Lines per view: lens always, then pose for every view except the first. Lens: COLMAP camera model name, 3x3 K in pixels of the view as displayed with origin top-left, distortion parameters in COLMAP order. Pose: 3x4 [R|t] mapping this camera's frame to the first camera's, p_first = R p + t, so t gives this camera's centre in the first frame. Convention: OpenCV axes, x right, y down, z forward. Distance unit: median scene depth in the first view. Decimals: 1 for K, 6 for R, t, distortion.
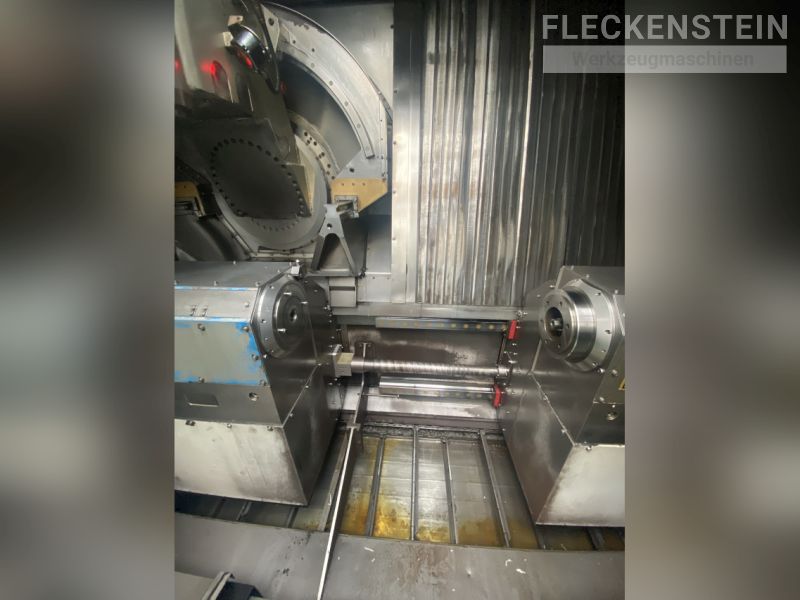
lens RADIAL K [[250.6, 0, 396.1], [0, 250.6, 301.8], [0, 0, 1]] dist [-0.001279, -0.000086]
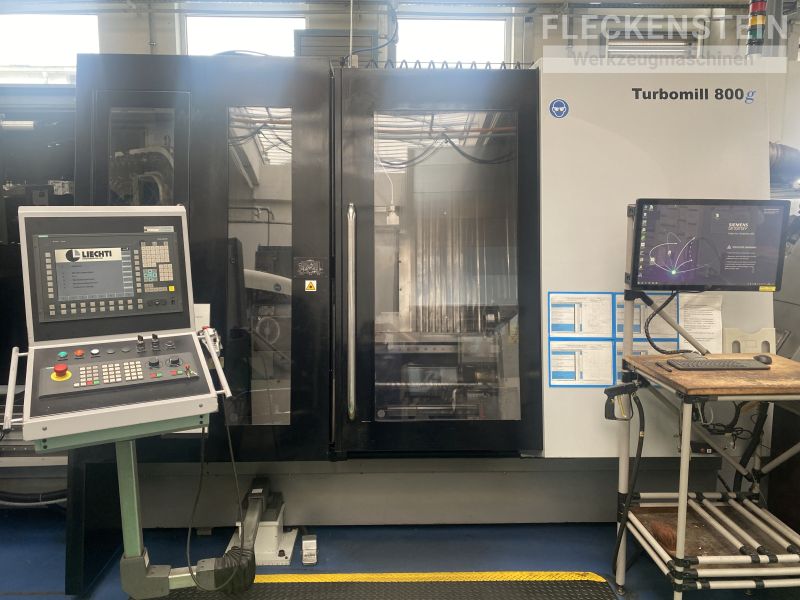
lens RADIAL K [[600.0, 0, 399.3], [0, 600.0, 289.1], [0, 0, 1]] dist [0.063320, 0.000499]
pose [[0.994224, -0.000331, 0.107323, -0.412969], [0.034577, 0.947664, -0.317392, 0.915699], [-0.101601, 0.319270, 0.942202, -2.483078]]
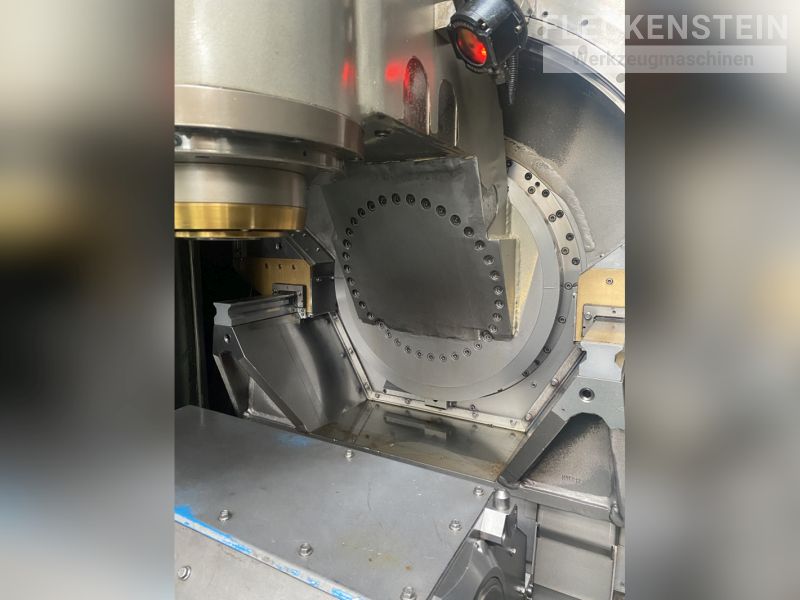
lens RADIAL K [[463.3, 0, 400.5], [0, 463.3, 297.0], [0, 0, 1]] dist [0.092388, -0.000112]
pose [[0.910626, 0.069193, -0.407398, -0.194724], [-0.189884, 0.945699, -0.263814, -0.164819], [0.367021, 0.317594, 0.874316, 0.195157]]
